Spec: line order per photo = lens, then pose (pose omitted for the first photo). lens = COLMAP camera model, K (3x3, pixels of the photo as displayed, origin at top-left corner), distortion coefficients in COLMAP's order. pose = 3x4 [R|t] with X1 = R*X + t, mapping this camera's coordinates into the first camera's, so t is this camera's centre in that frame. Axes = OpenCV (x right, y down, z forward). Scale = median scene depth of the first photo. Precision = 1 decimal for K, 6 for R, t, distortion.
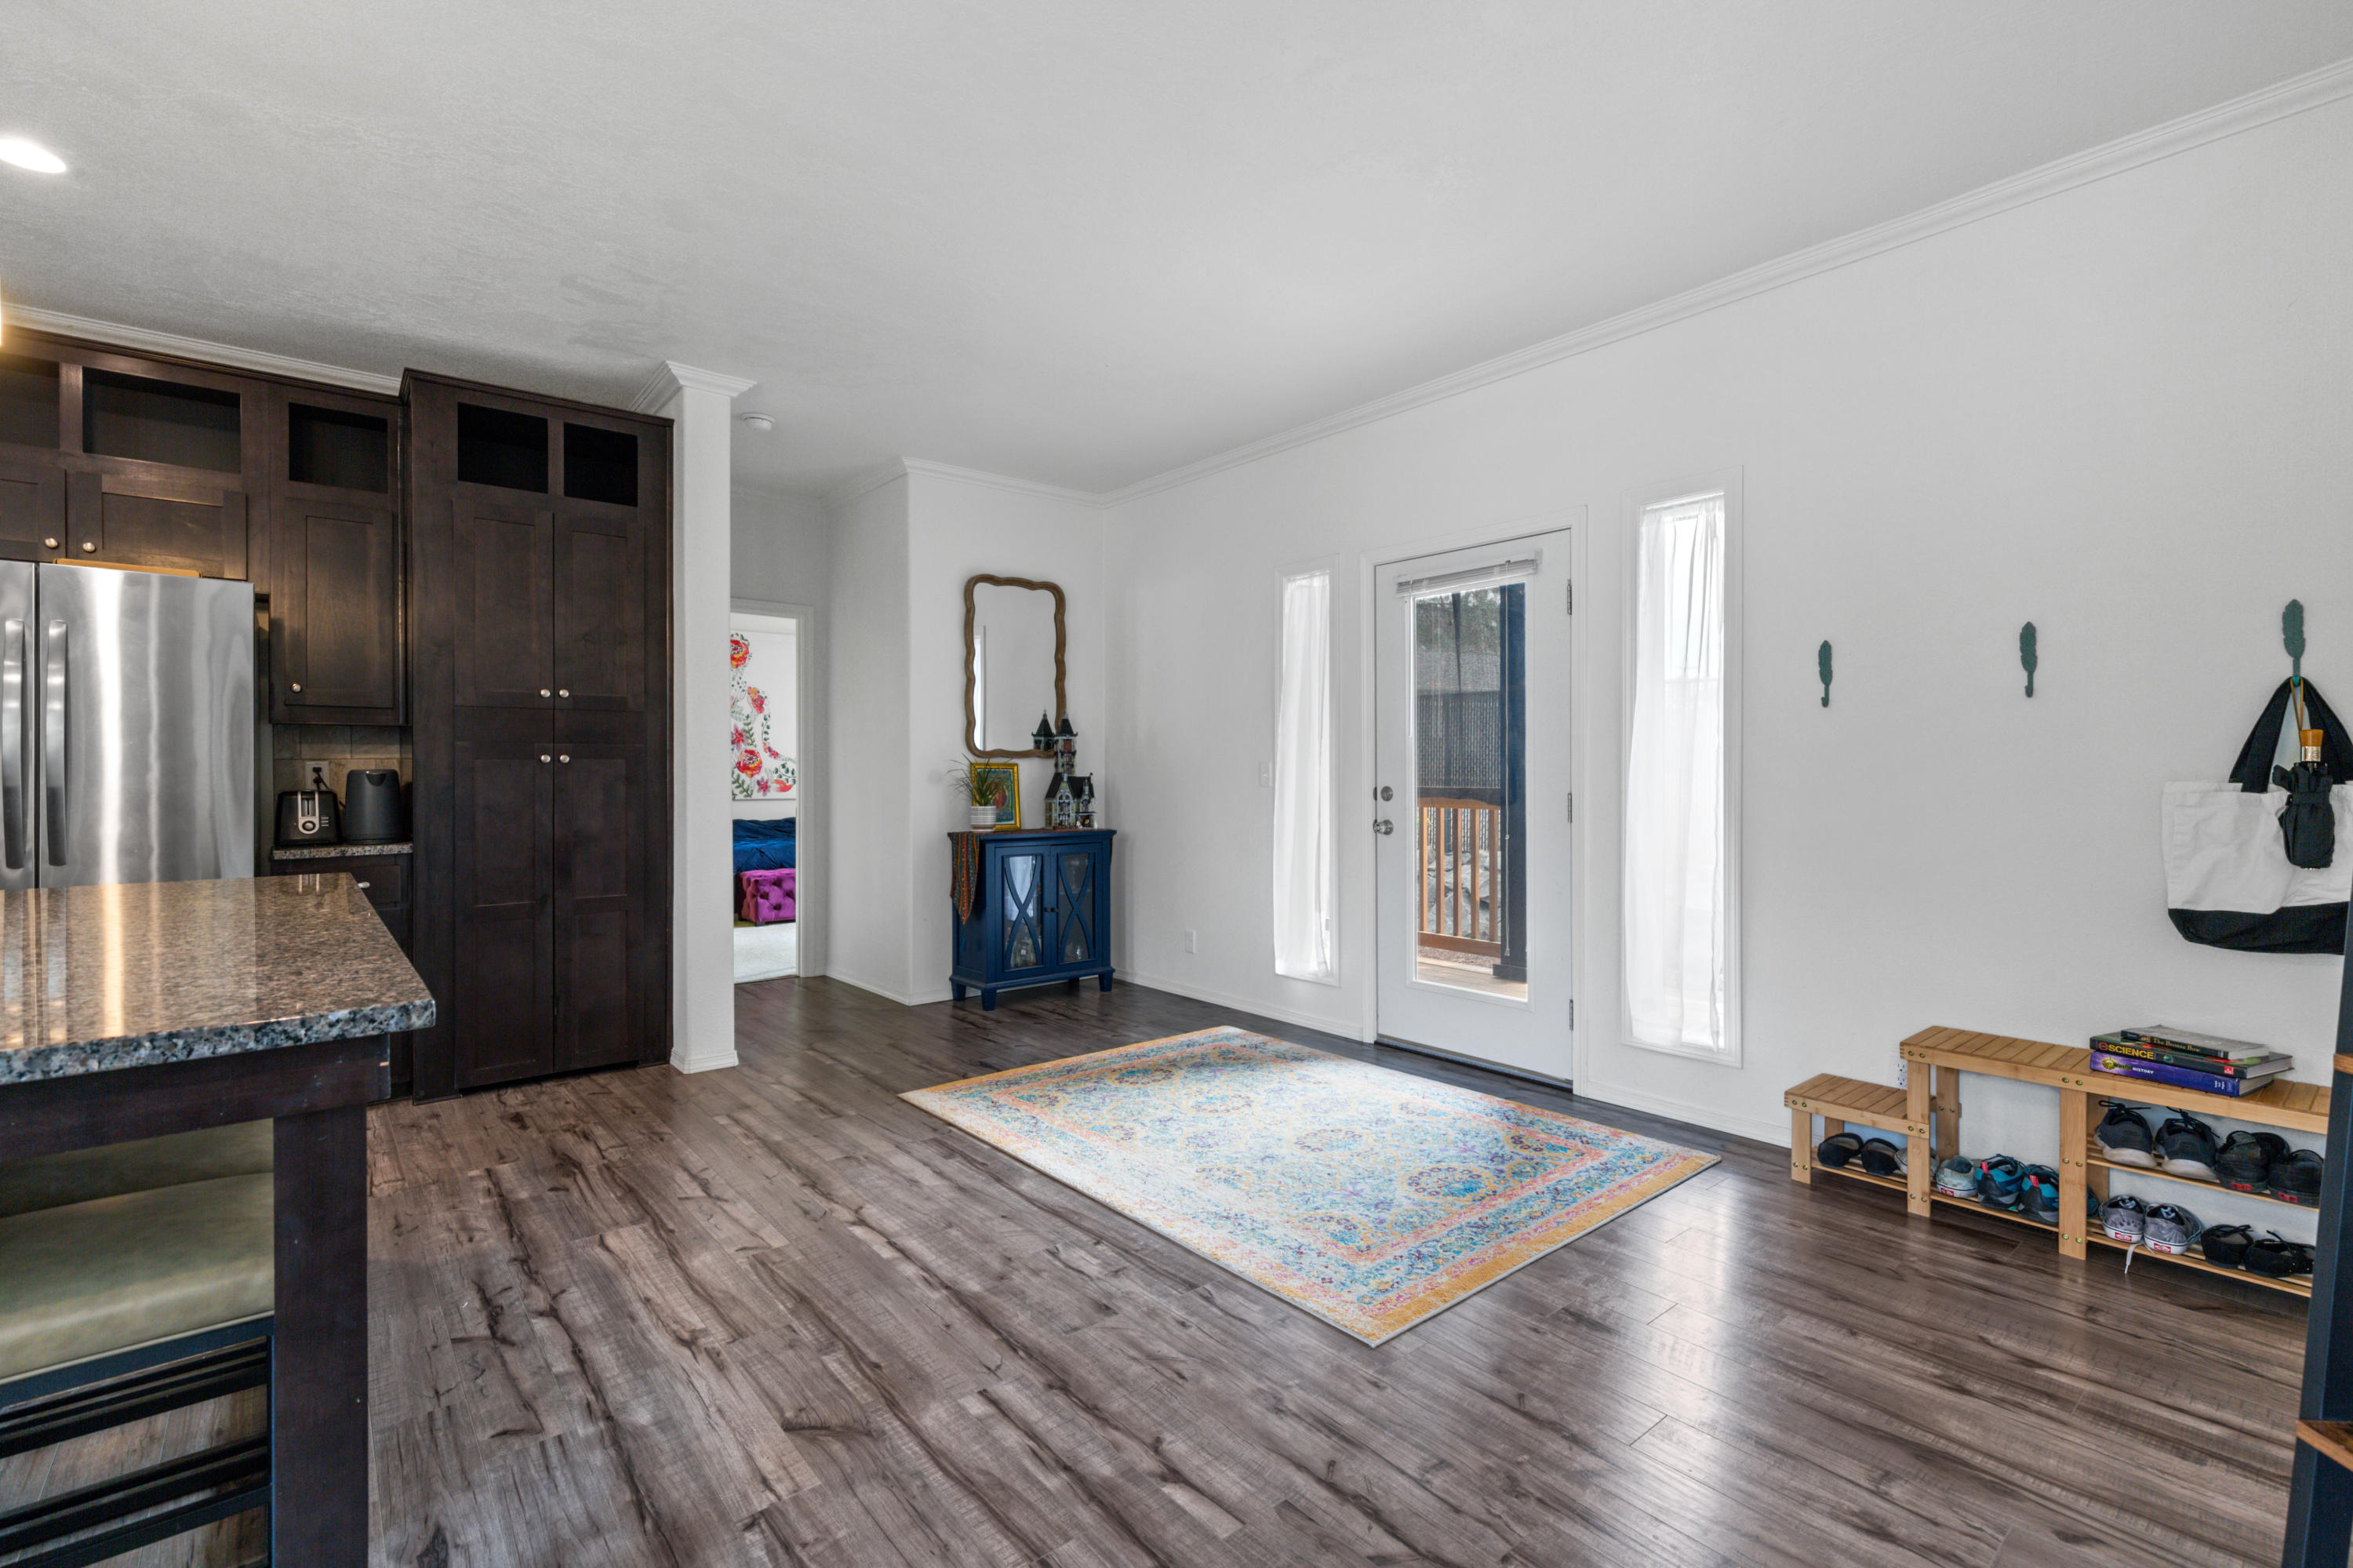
lens RADIAL K [[1058.6, 0, 1195.4], [0, 1058.6, 773.5], [0, 0, 1]] dist [0.004994, 0.000411]
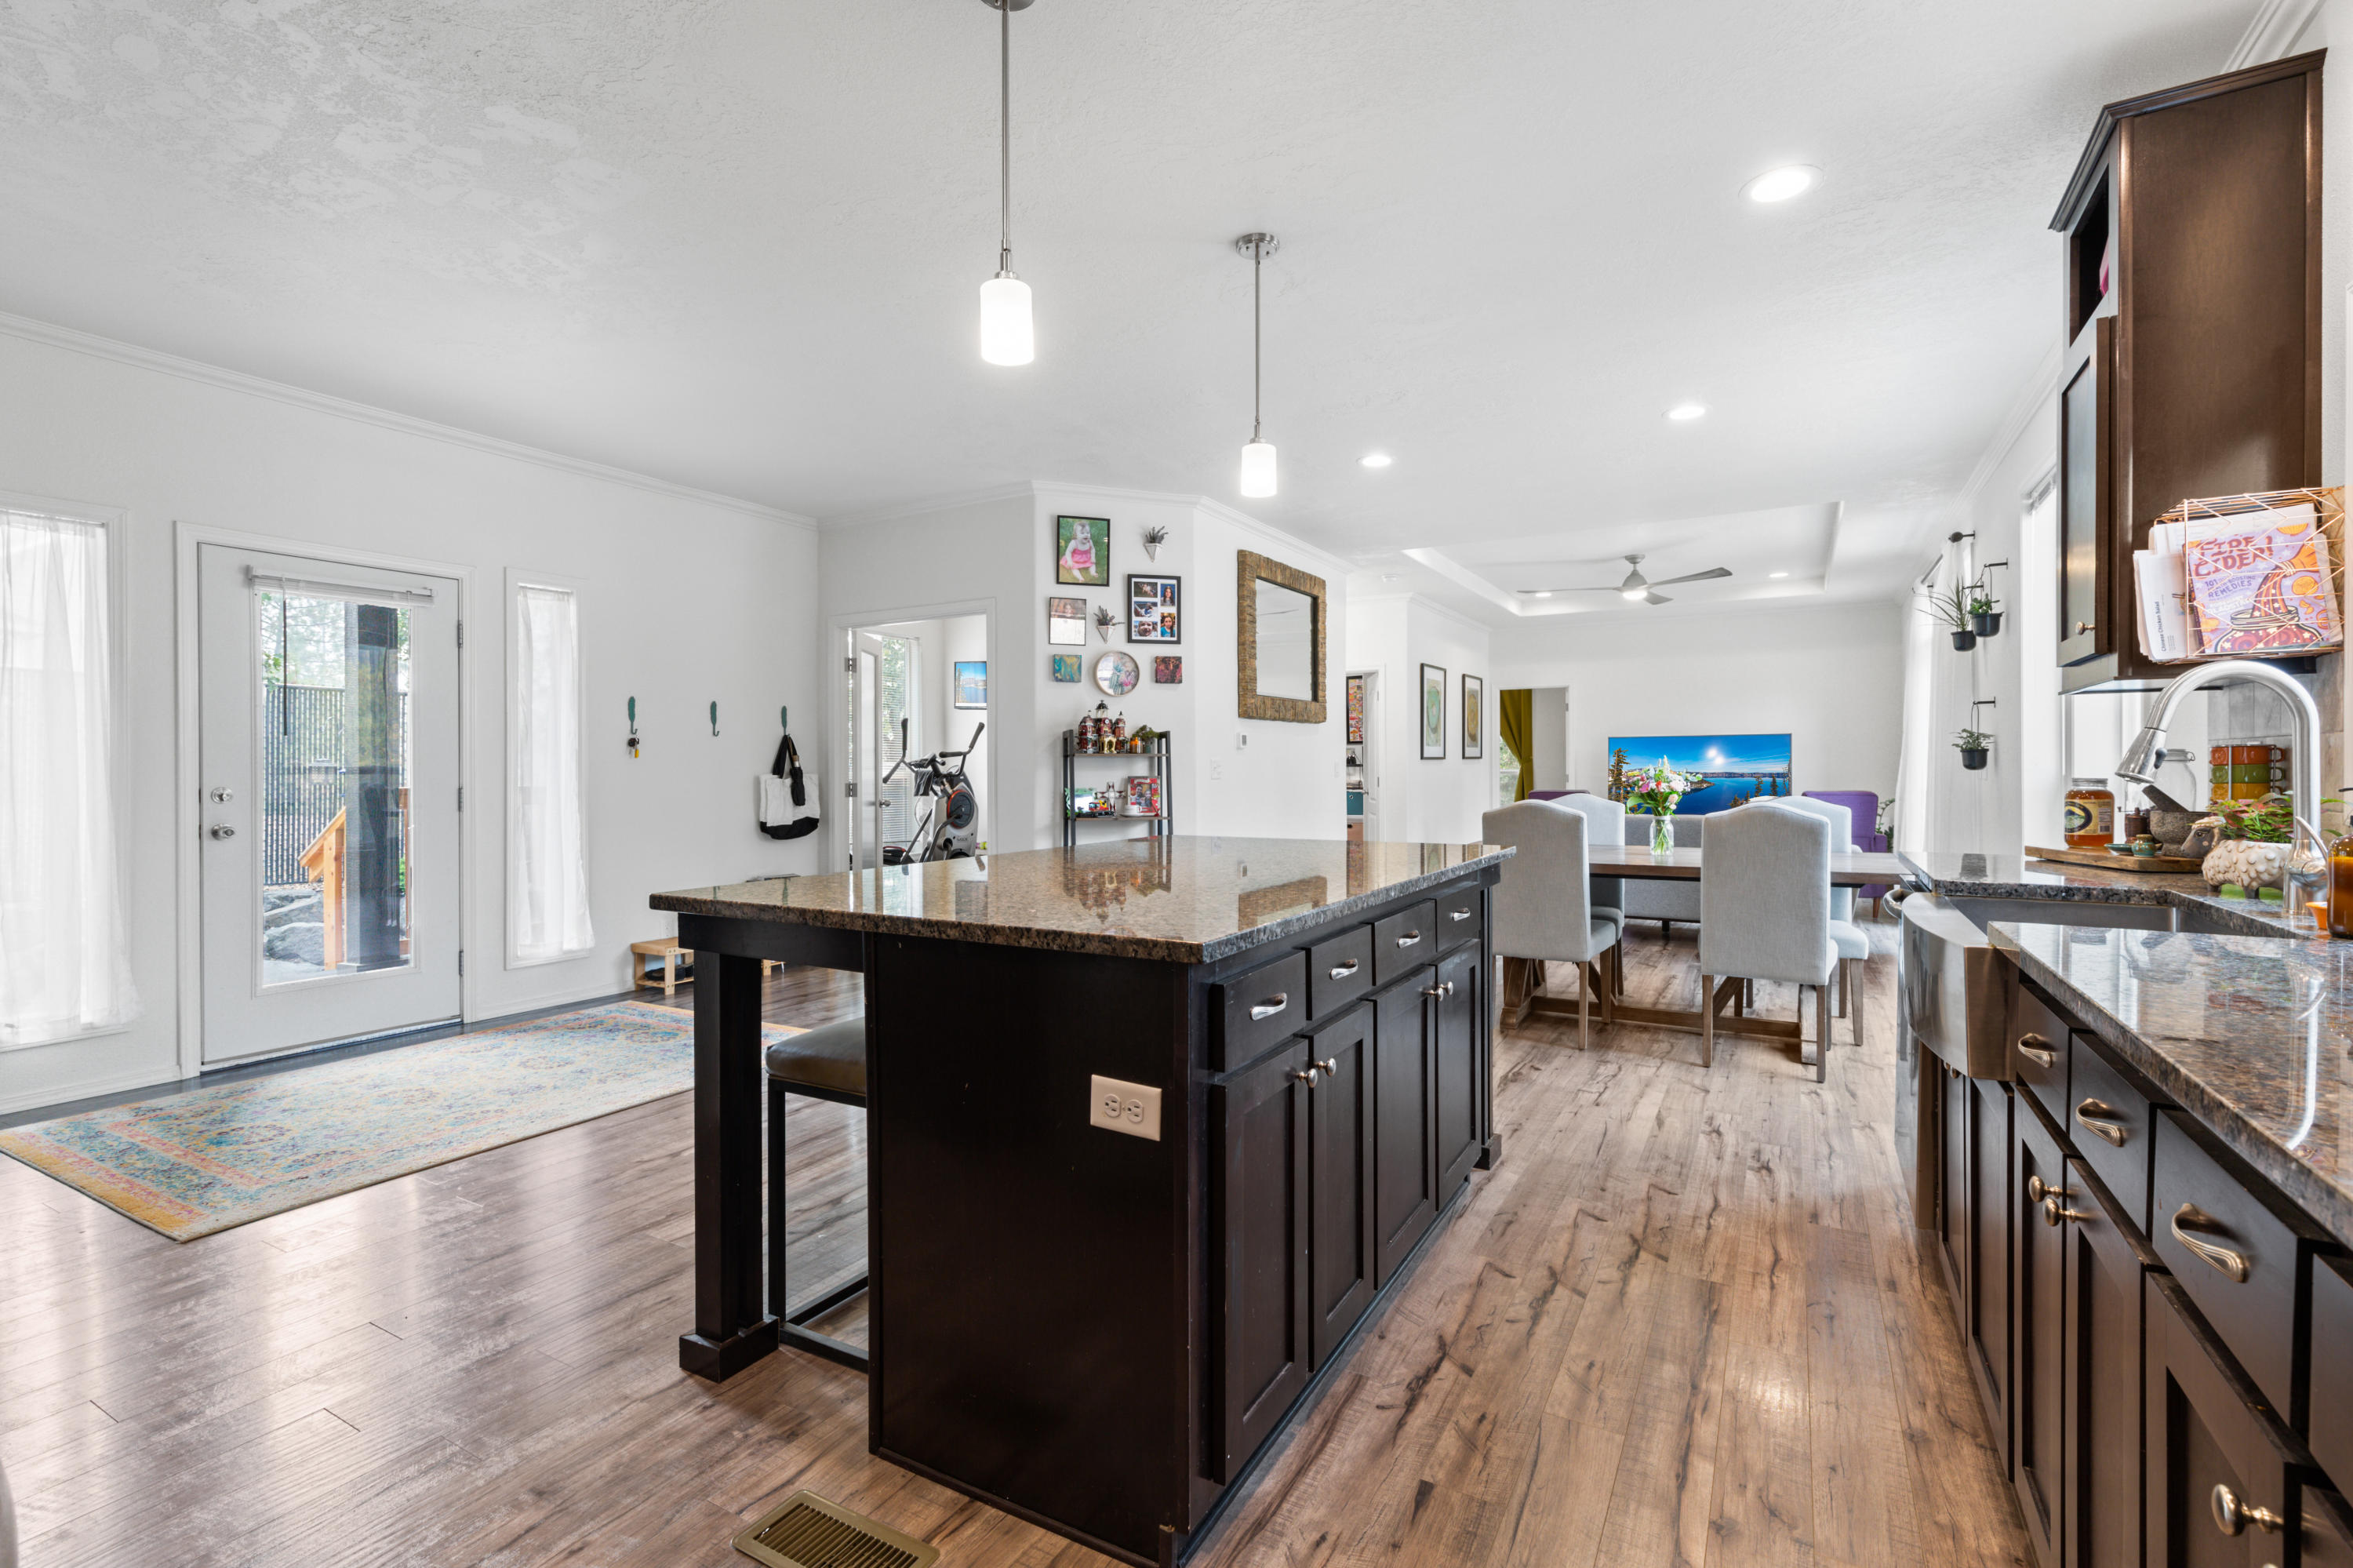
lens RADIAL K [[1044.1, 0, 1191.0], [0, 1044.1, 776.1], [0, 0, 1]] dist [0.002985, 0.000045]
pose [[-0.343032, -0.001090, 0.939323, -1.253734], [0.008716, 0.999953, 0.004344, 0.006325], [-0.939283, 0.009677, -0.343006, 0.675861]]
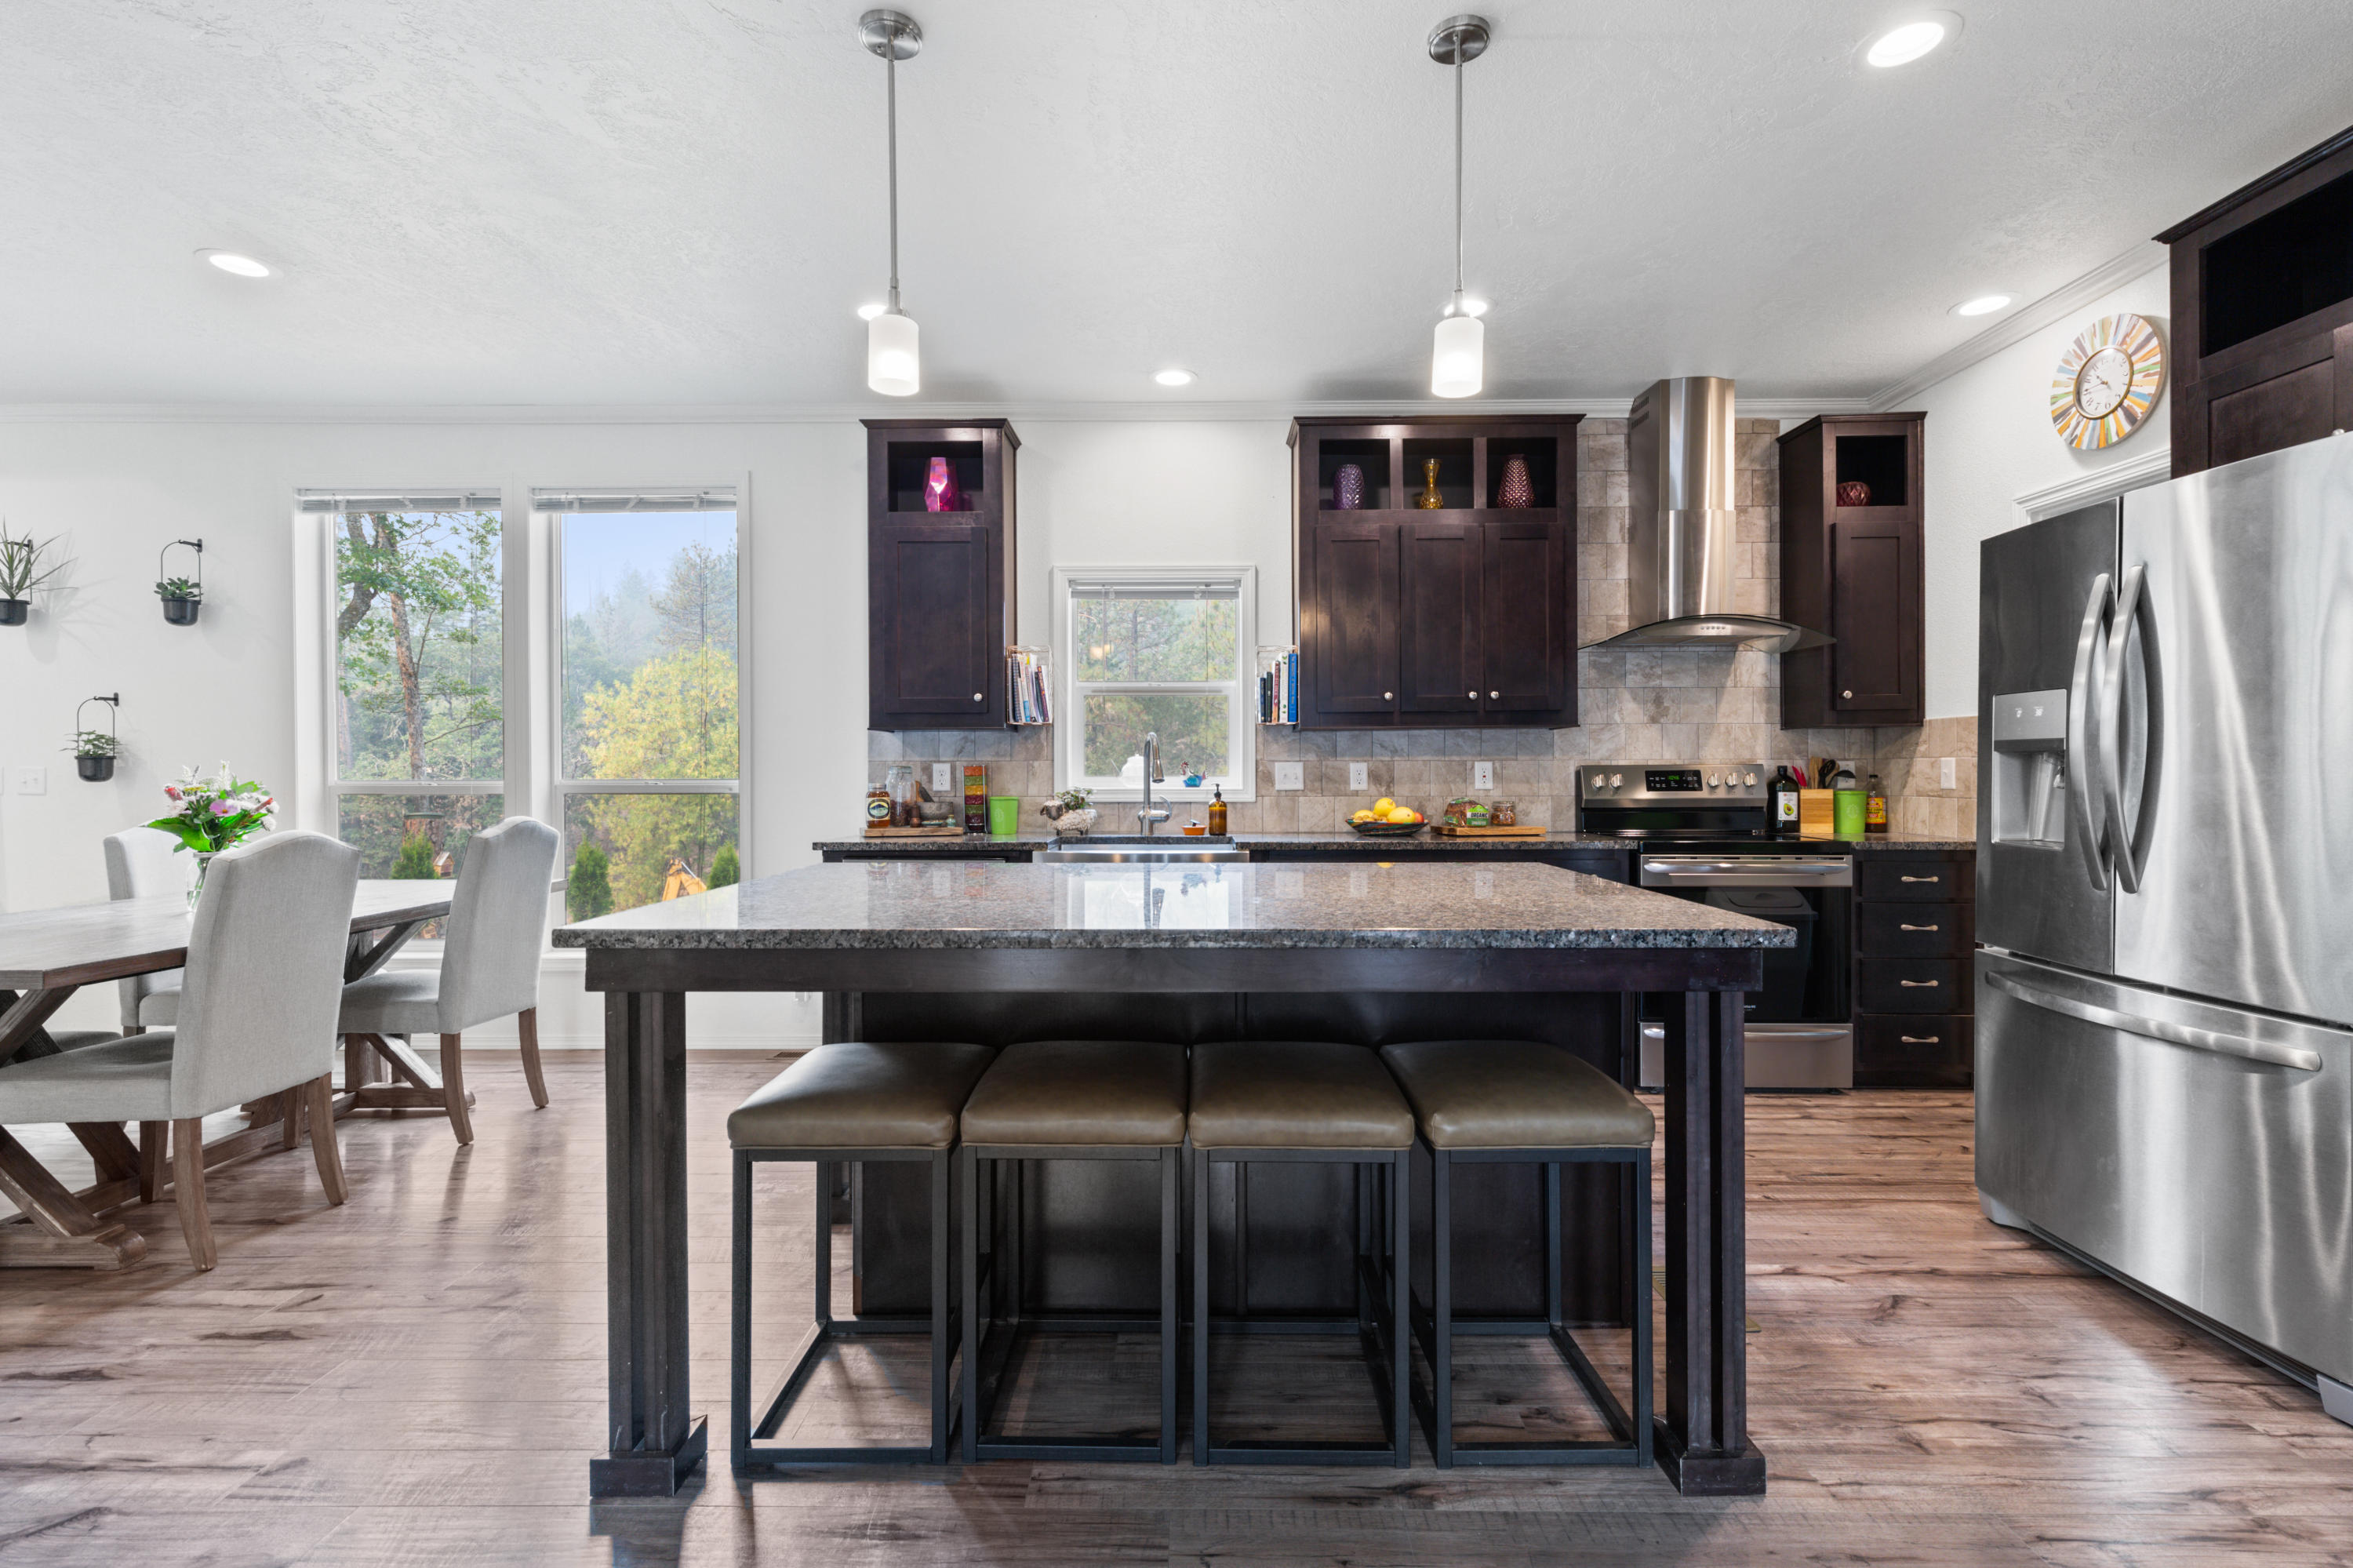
lens RADIAL K [[1044.9, 0, 1185.5], [0, 1044.9, 776.9], [0, 0, 1]] dist [0.006672, -0.000739]
pose [[-0.654188, 0.007117, -0.756298, -0.066338], [0.001321, 0.999965, 0.008268, -0.001788], [0.756331, 0.004410, -0.654175, 0.860175]]
